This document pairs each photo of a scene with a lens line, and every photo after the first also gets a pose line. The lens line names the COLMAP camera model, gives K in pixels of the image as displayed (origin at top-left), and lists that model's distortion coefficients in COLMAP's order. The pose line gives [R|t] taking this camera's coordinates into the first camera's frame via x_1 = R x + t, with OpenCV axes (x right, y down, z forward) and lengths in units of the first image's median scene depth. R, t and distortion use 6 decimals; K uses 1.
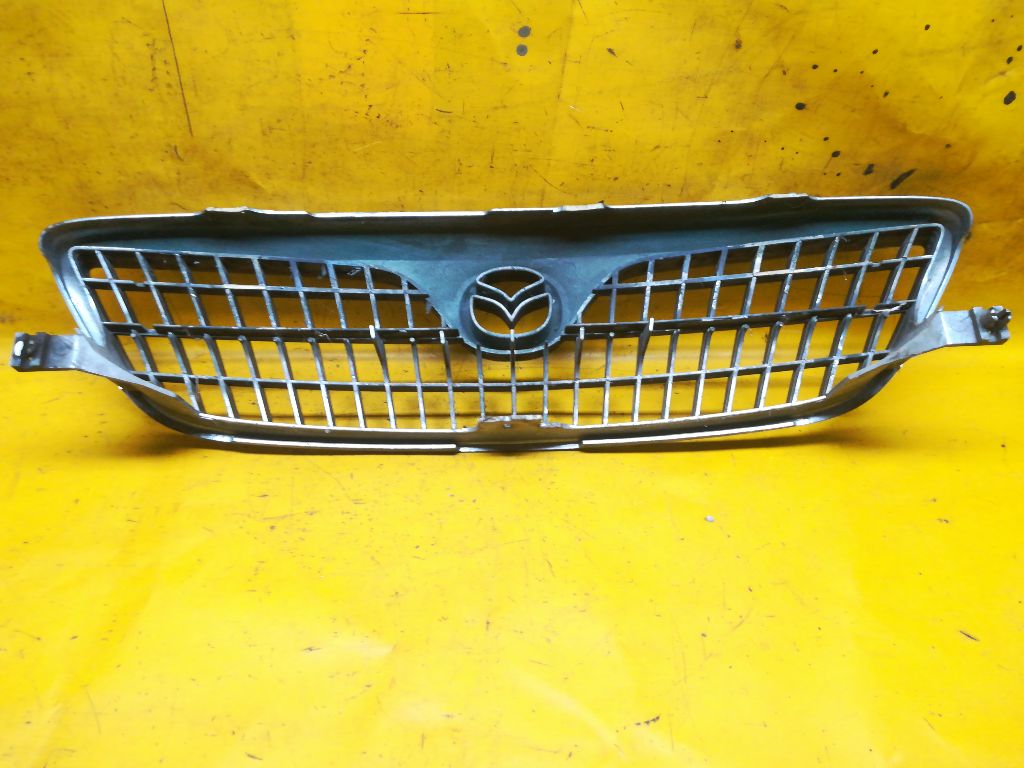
lens RADIAL K [[764.5, 0, 516.4], [0, 764.5, 379.1], [0, 0, 1]] dist [0.061155, -0.067996]
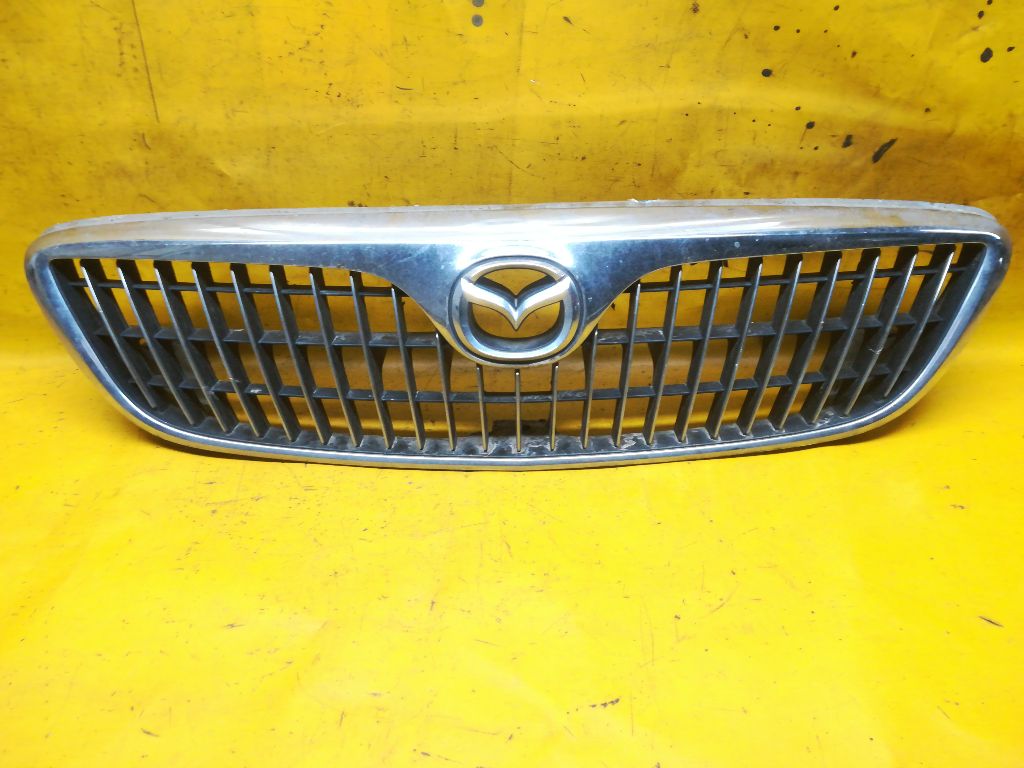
lens RADIAL K [[766.8, 0, 519.4], [0, 766.8, 388.3], [0, 0, 1]] dist [0.060012, -0.069149]
pose [[0.998274, -0.013413, -0.057169, 0.104596], [0.004644, 0.988547, -0.150841, 0.183373], [0.058537, 0.150315, 0.986904, 0.075129]]
